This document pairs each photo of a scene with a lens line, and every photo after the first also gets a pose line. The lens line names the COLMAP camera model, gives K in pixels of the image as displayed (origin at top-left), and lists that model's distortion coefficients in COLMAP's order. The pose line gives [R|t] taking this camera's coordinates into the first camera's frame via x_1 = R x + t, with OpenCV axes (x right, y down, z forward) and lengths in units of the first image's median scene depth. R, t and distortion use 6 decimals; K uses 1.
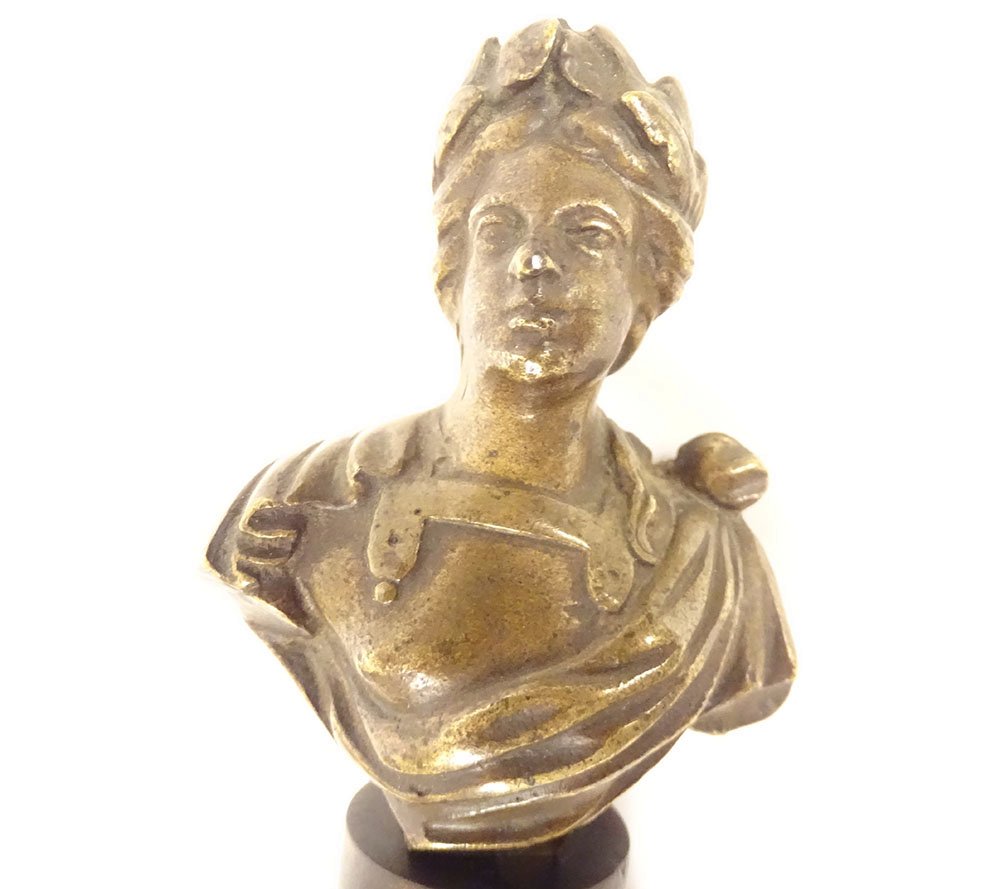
lens RADIAL K [[843.0, 0, 536.1], [0, 843.0, 444.9], [0, 0, 1]] dist [-0.040366, -0.003374]
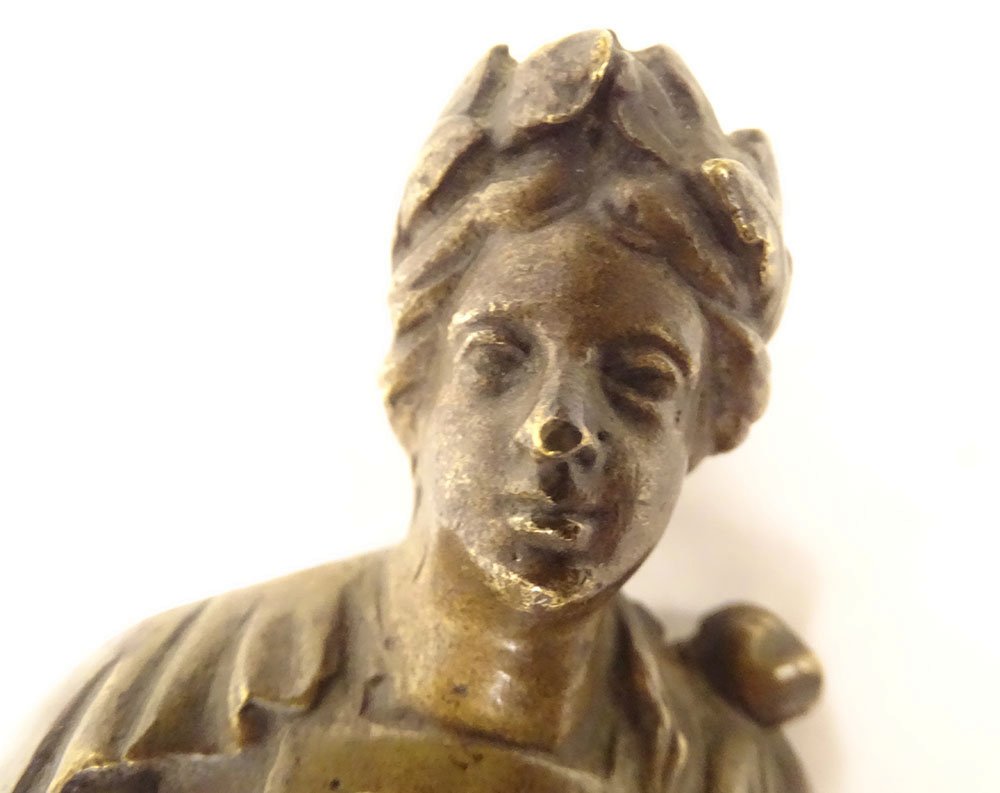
lens RADIAL K [[824.2, 0, 500.6], [0, 824.2, 382.9], [0, 0, 1]] dist [-0.010160, -0.016317]
pose [[0.995175, 0.075506, 0.062658, -0.076990], [-0.074121, 0.996957, -0.024139, -0.211235], [-0.064290, 0.019378, 0.997743, 0.360602]]
